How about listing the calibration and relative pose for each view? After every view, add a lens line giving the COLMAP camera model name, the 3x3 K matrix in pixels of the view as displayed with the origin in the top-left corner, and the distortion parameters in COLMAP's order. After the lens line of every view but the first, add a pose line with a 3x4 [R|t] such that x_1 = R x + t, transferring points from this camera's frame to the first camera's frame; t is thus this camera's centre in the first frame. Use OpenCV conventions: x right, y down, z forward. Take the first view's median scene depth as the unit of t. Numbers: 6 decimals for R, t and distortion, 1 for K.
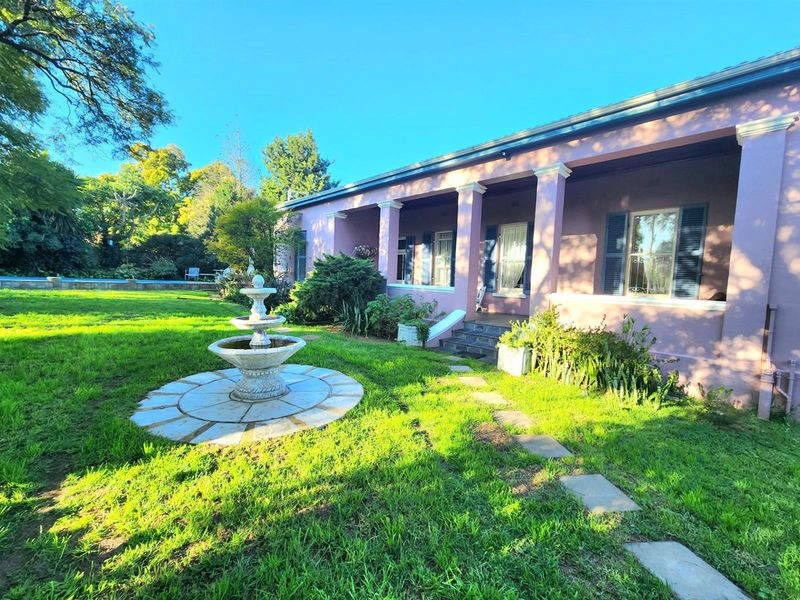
lens RADIAL K [[329.5, 0, 400.8], [0, 329.5, 300.9], [0, 0, 1]] dist [-0.000721, -0.000154]
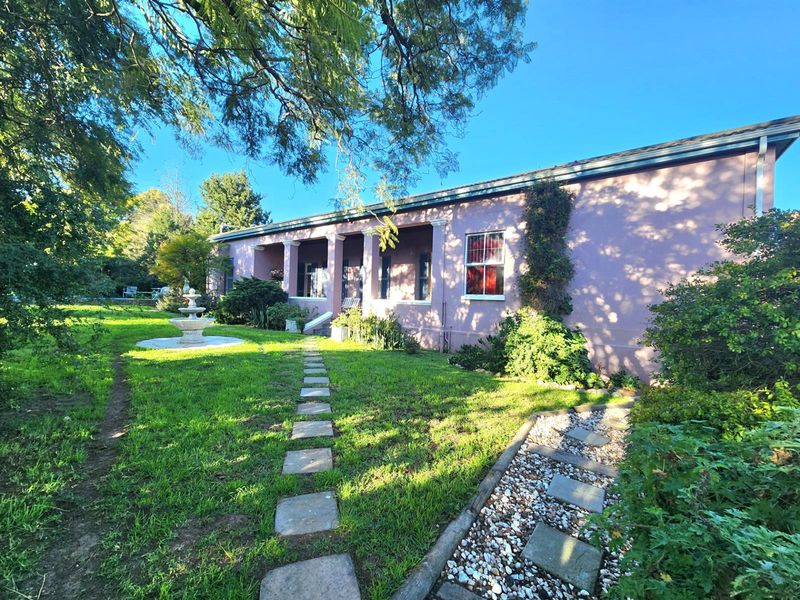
lens RADIAL K [[329.5, 0, 400.8], [0, 329.5, 300.9], [0, 0, 1]] dist [-0.000721, -0.000154]
pose [[0.988213, -0.009851, 0.152768, 0.167410], [0.018668, 0.998235, -0.056385, 0.043672], [-0.151942, 0.058572, 0.986652, -0.378218]]
